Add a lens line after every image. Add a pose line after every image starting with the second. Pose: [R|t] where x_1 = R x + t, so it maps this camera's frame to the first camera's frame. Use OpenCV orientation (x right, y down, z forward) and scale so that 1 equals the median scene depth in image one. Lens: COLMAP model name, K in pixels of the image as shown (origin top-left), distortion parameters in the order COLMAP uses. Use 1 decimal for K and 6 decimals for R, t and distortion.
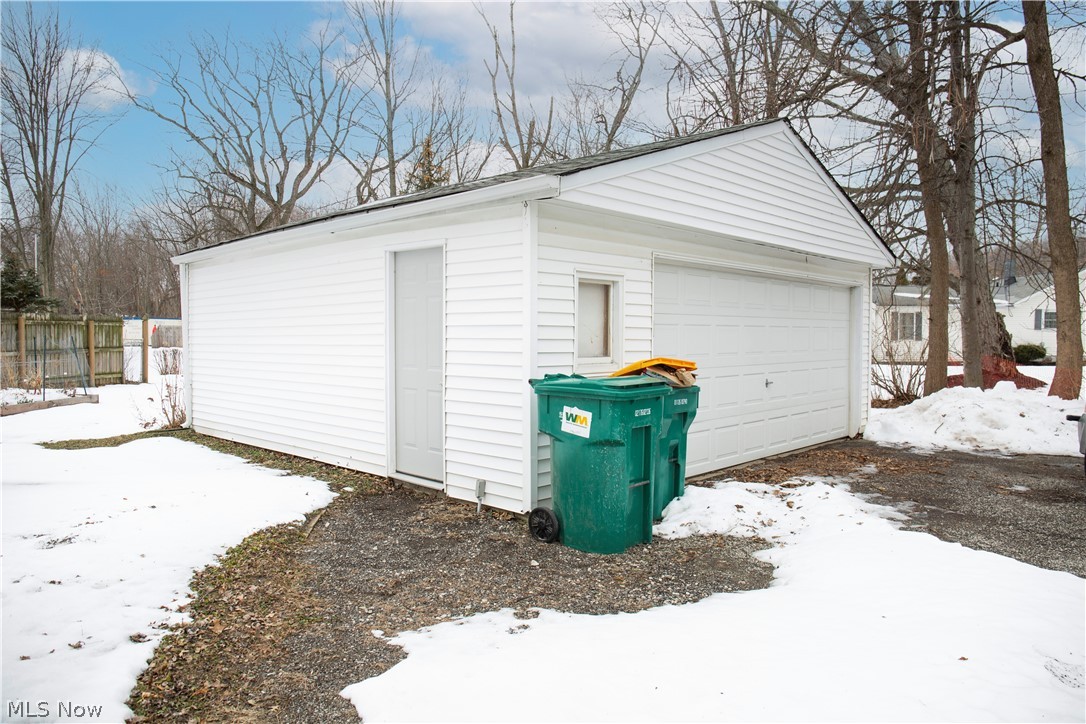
lens RADIAL K [[751.2, 0, 550.5], [0, 751.2, 355.1], [0, 0, 1]] dist [-0.093346, 0.084850]
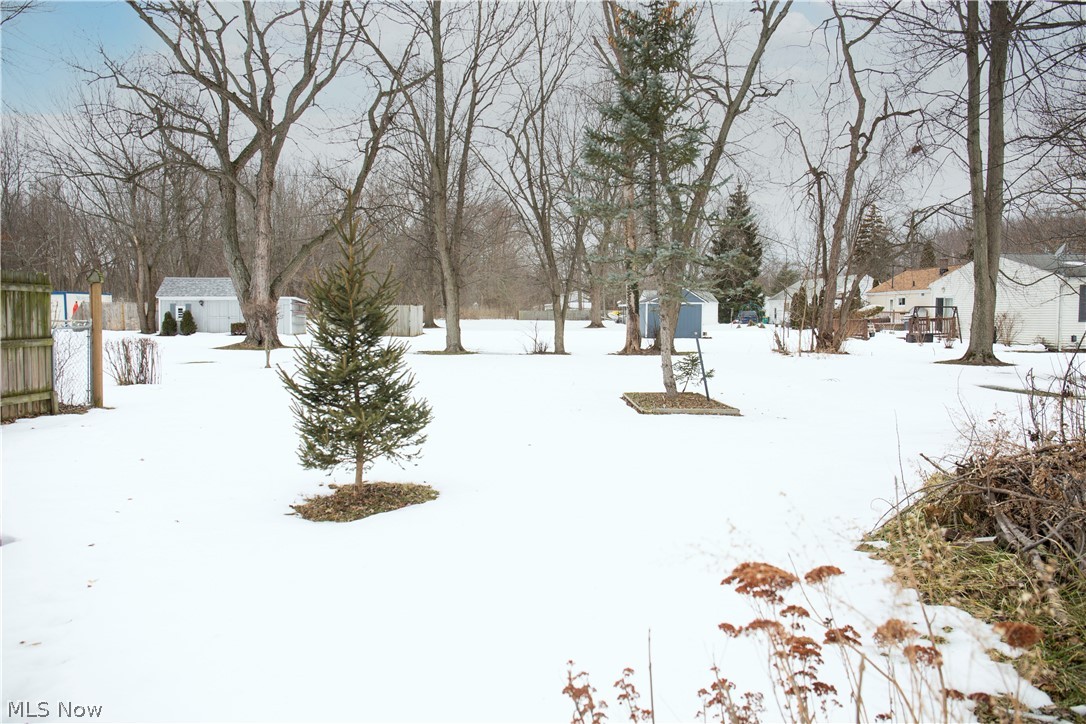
lens RADIAL K [[751.2, 0, 550.5], [0, 751.2, 355.1], [0, 0, 1]] dist [-0.093346, 0.084850]
pose [[0.995706, -0.007305, 0.092285, -0.316949], [0.004568, 0.999544, 0.029835, -0.012981], [-0.092461, -0.029285, 0.995286, 0.517709]]
